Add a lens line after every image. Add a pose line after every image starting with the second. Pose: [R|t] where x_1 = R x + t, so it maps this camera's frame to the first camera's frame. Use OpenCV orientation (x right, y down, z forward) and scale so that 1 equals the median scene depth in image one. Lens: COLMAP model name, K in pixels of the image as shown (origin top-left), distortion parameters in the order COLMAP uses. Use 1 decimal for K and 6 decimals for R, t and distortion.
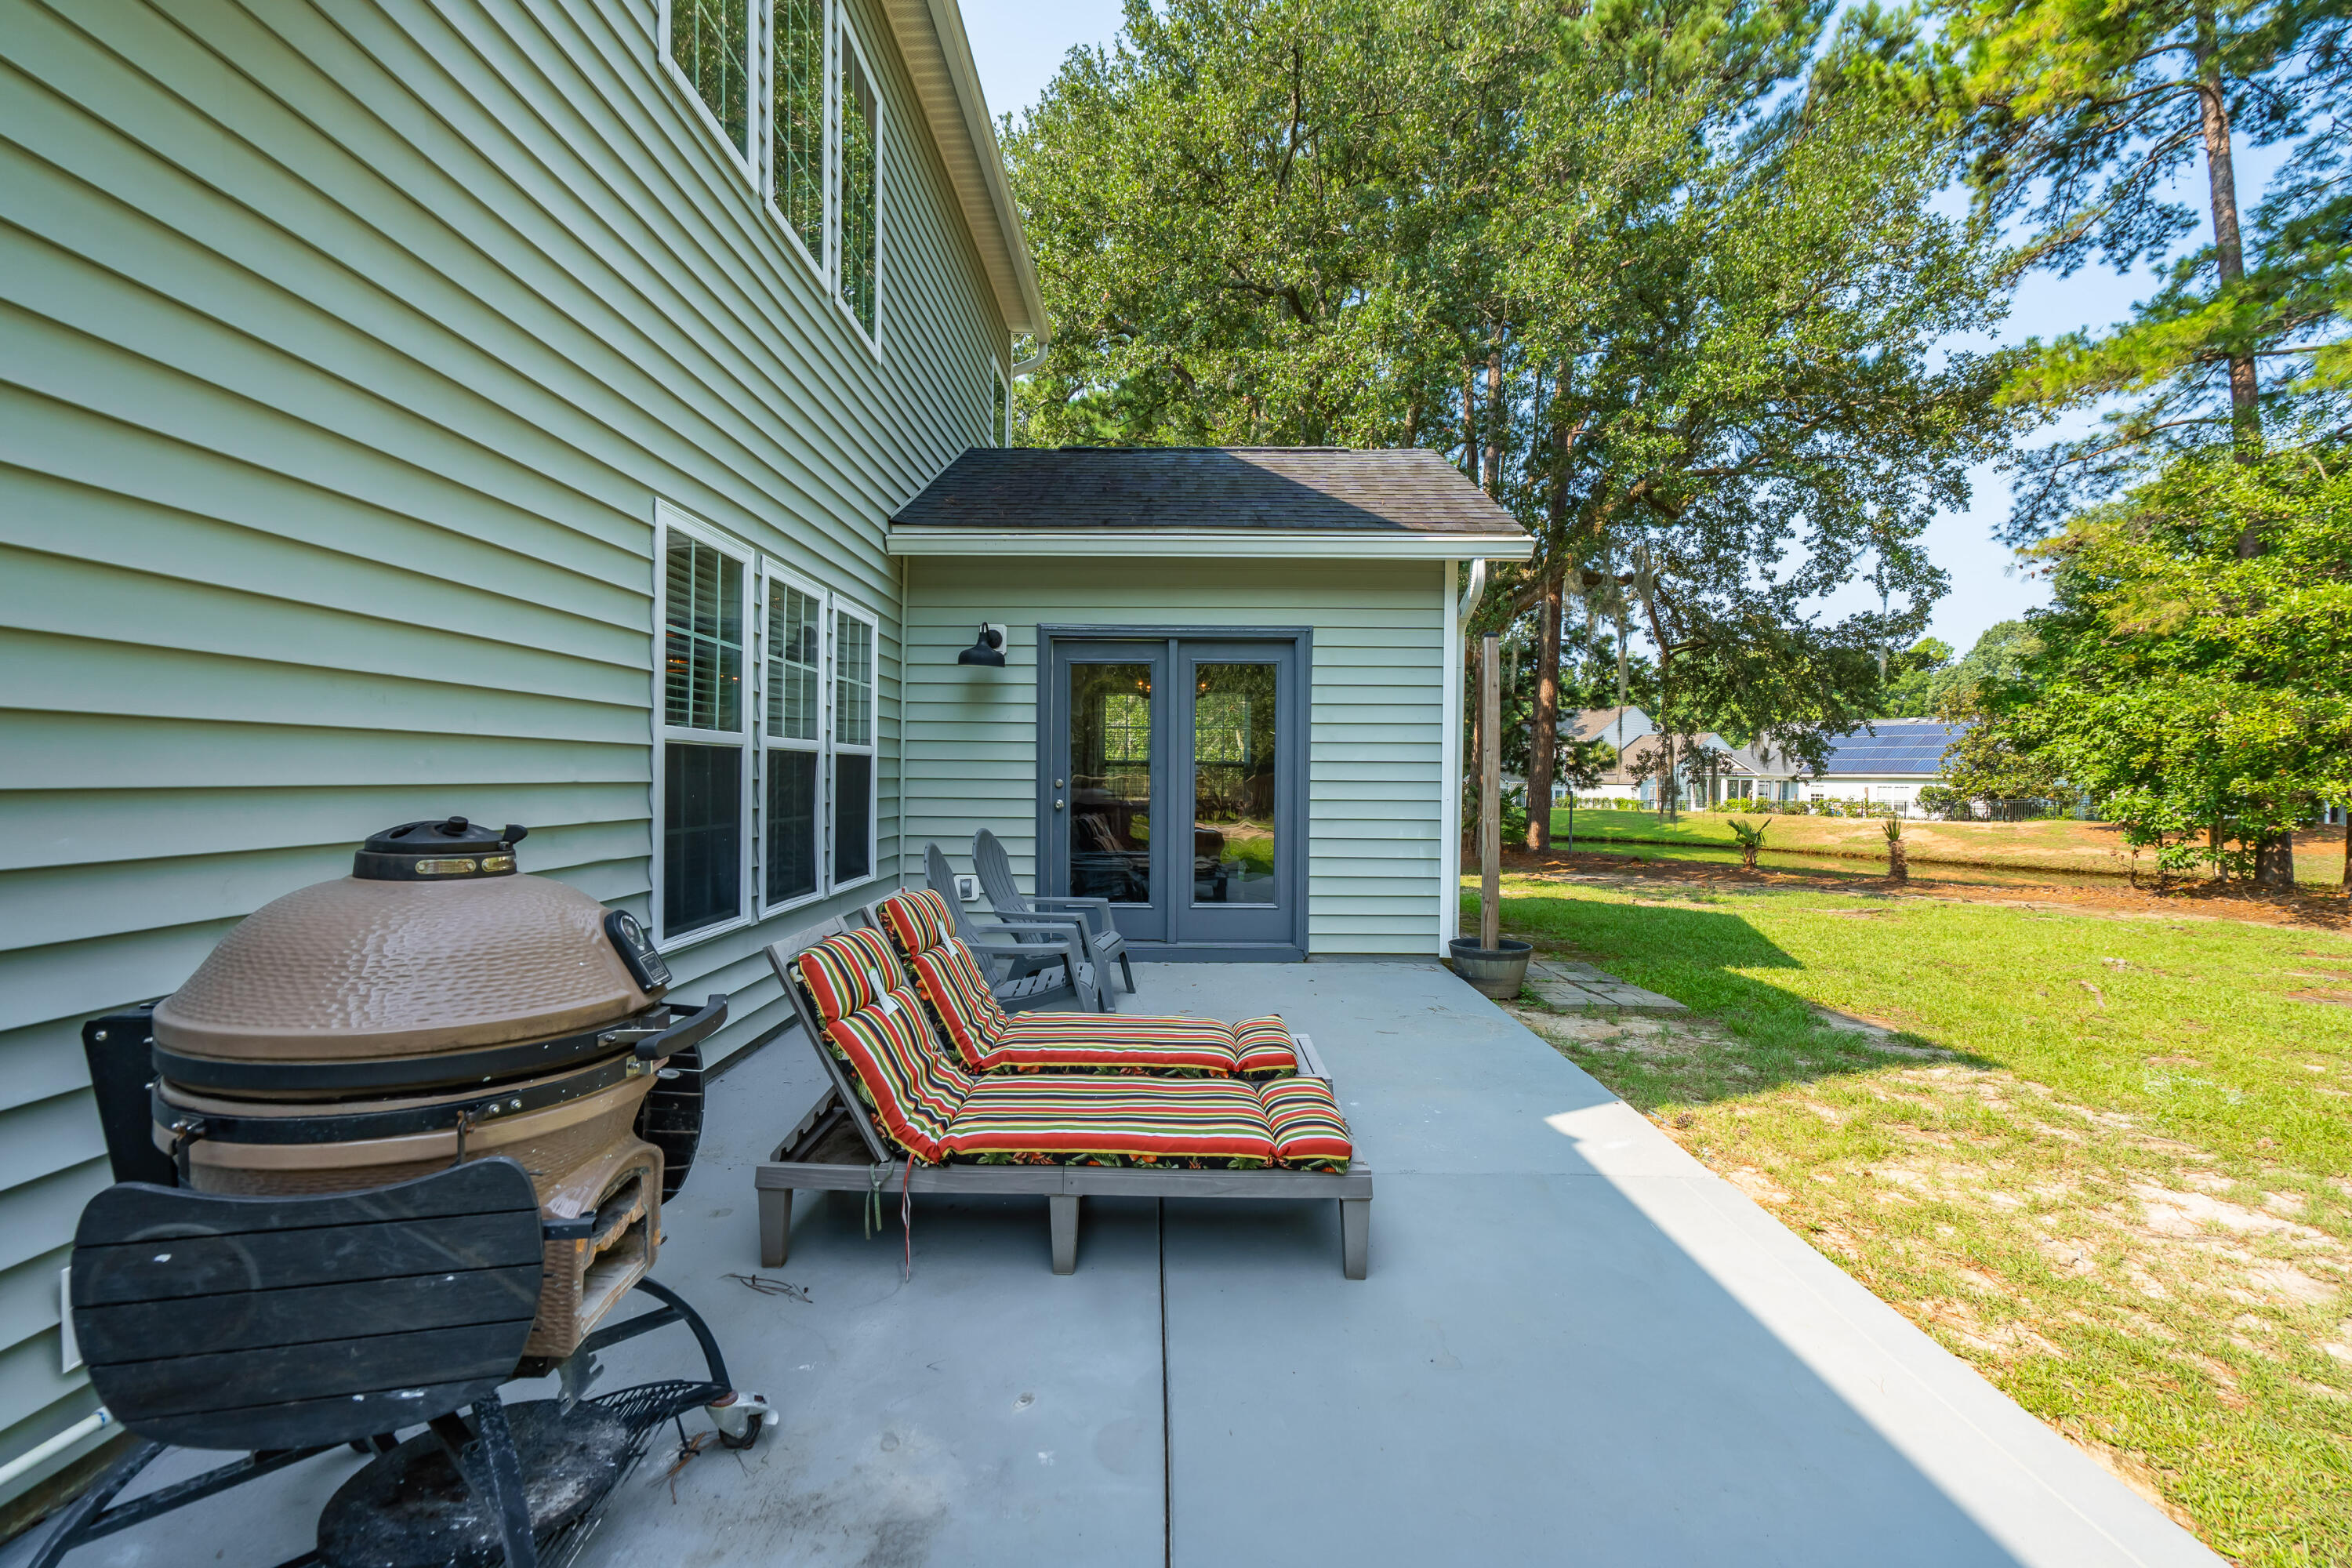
lens RADIAL K [[1067.8, 0, 1164.4], [0, 1067.8, 782.2], [0, 0, 1]] dist [-0.004409, 0.001685]
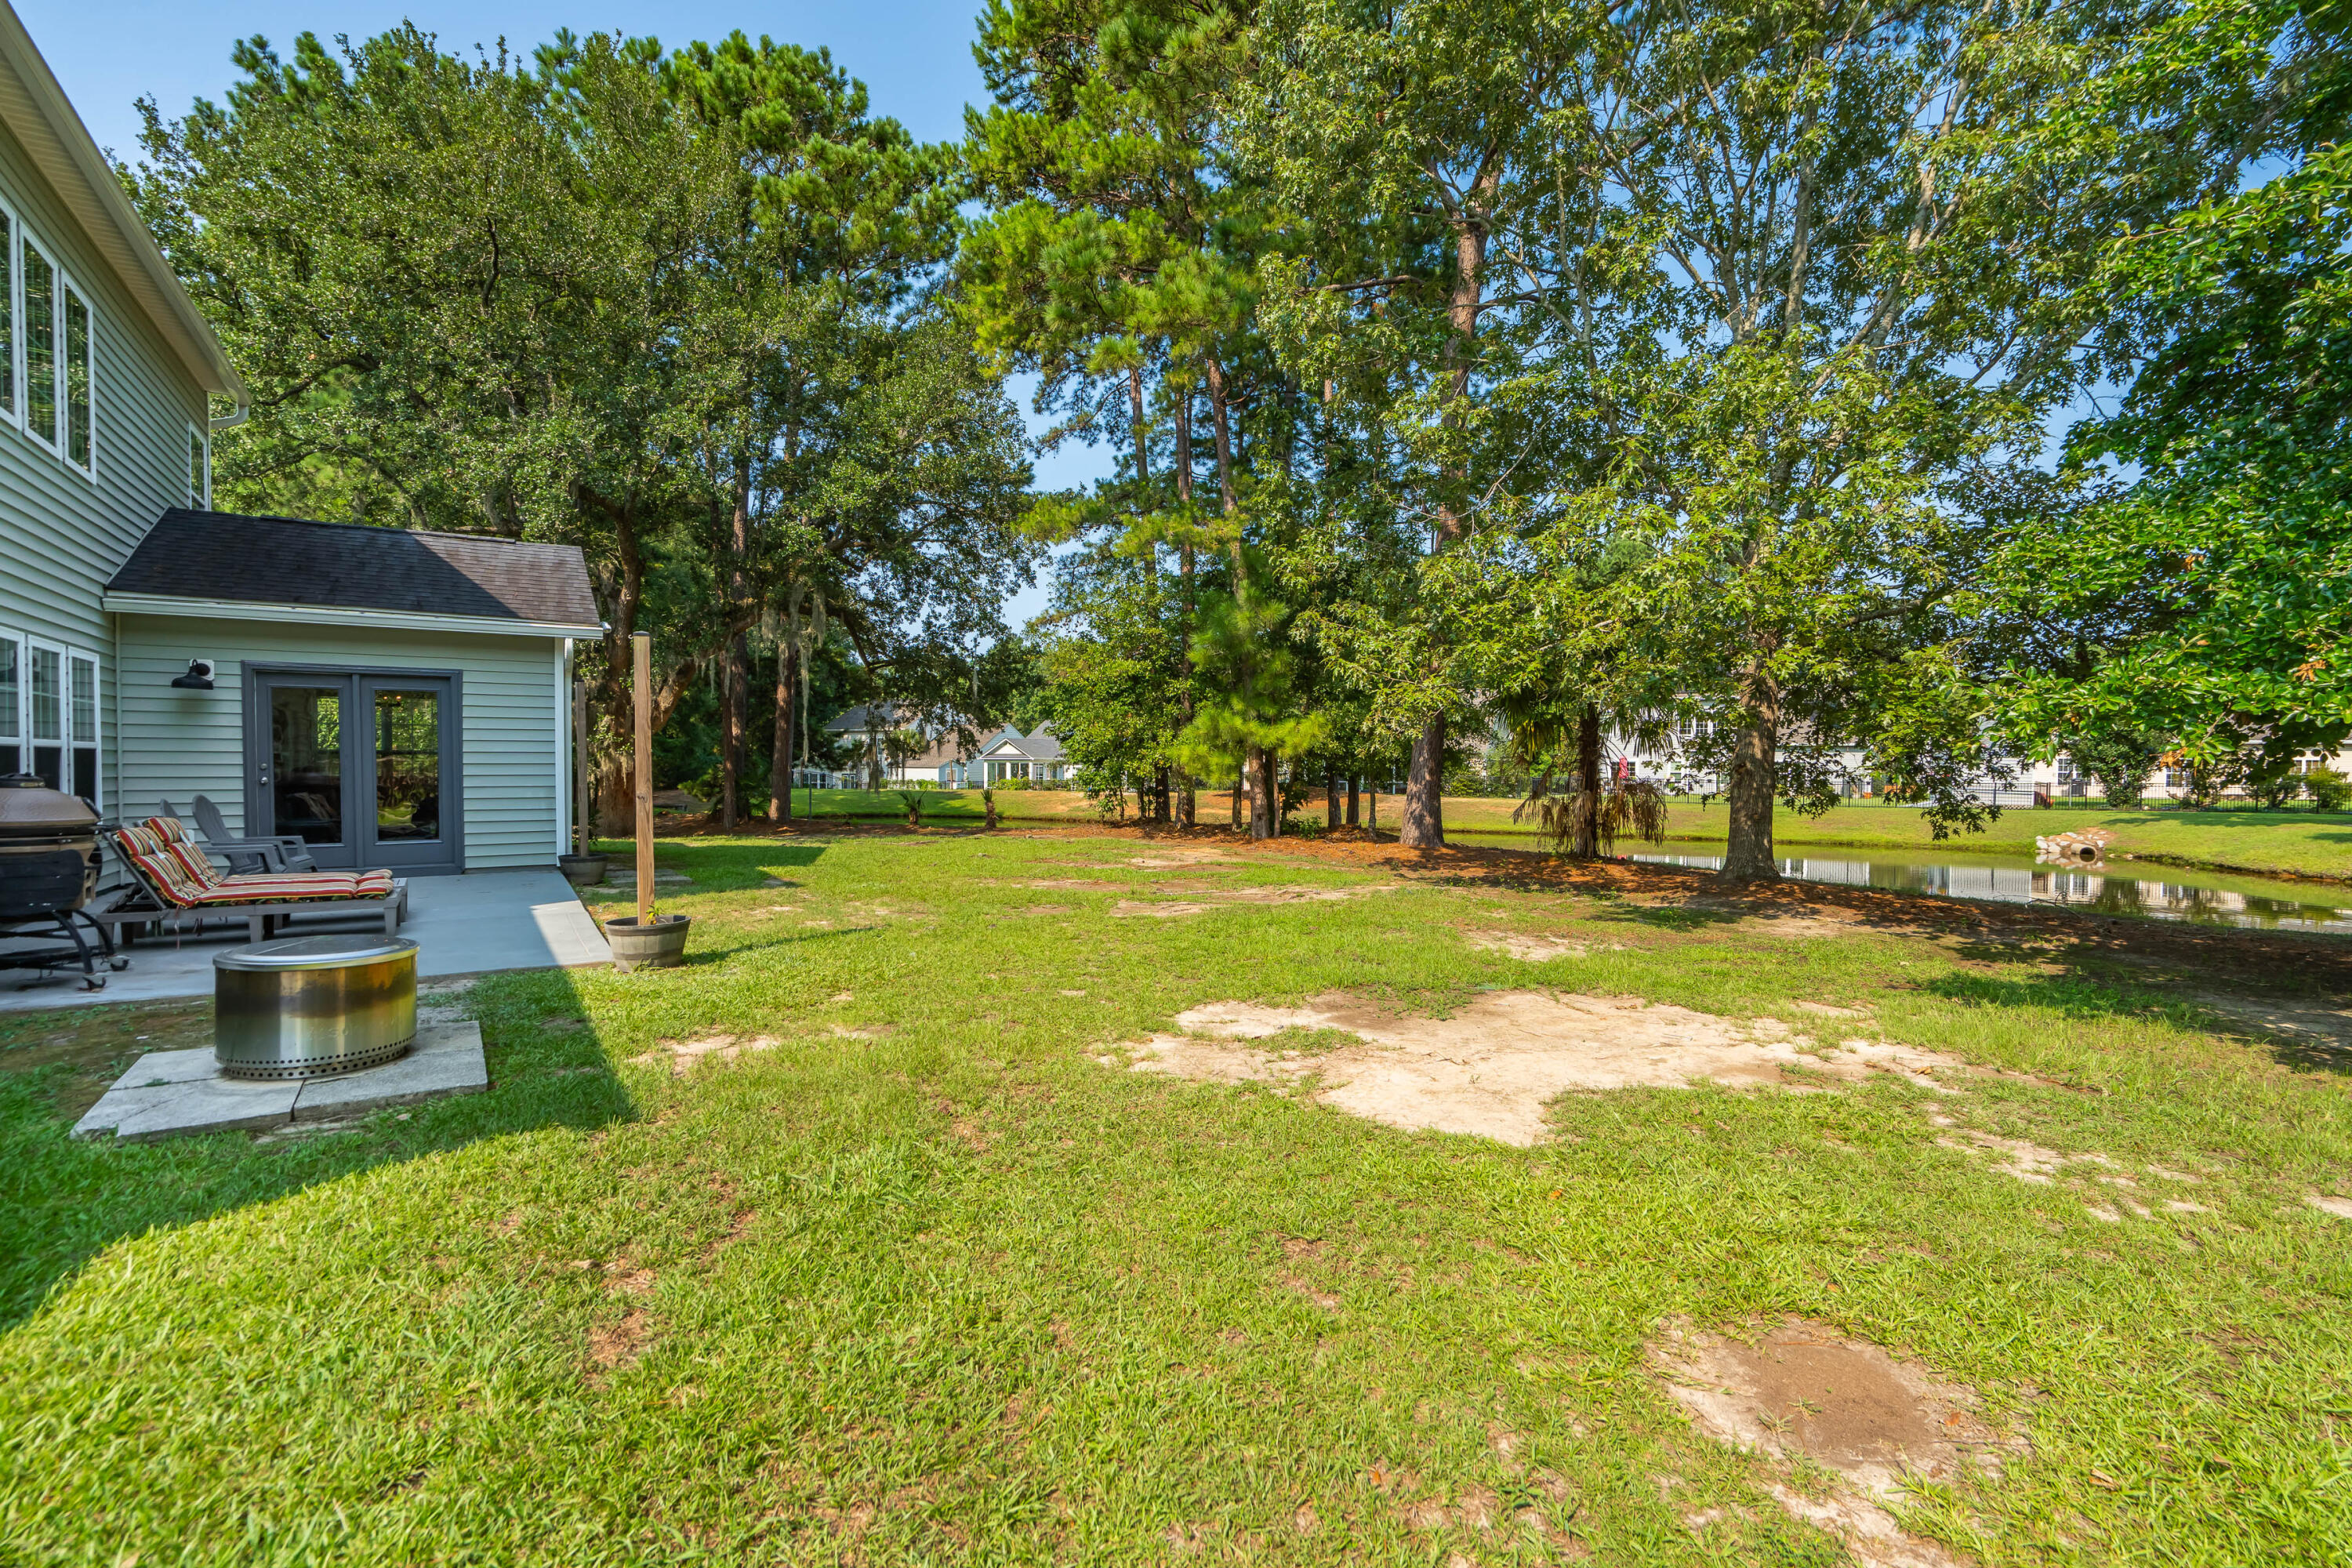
lens RADIAL K [[1067.8, 0, 1187.4], [0, 1067.8, 791.9], [0, 0, 1]] dist [-0.004409, 0.001685]
pose [[0.826223, -0.021041, 0.562950, 0.133501], [0.008158, 0.999644, 0.025389, 0.009214], [-0.563284, -0.016384, 0.826101, -0.992388]]
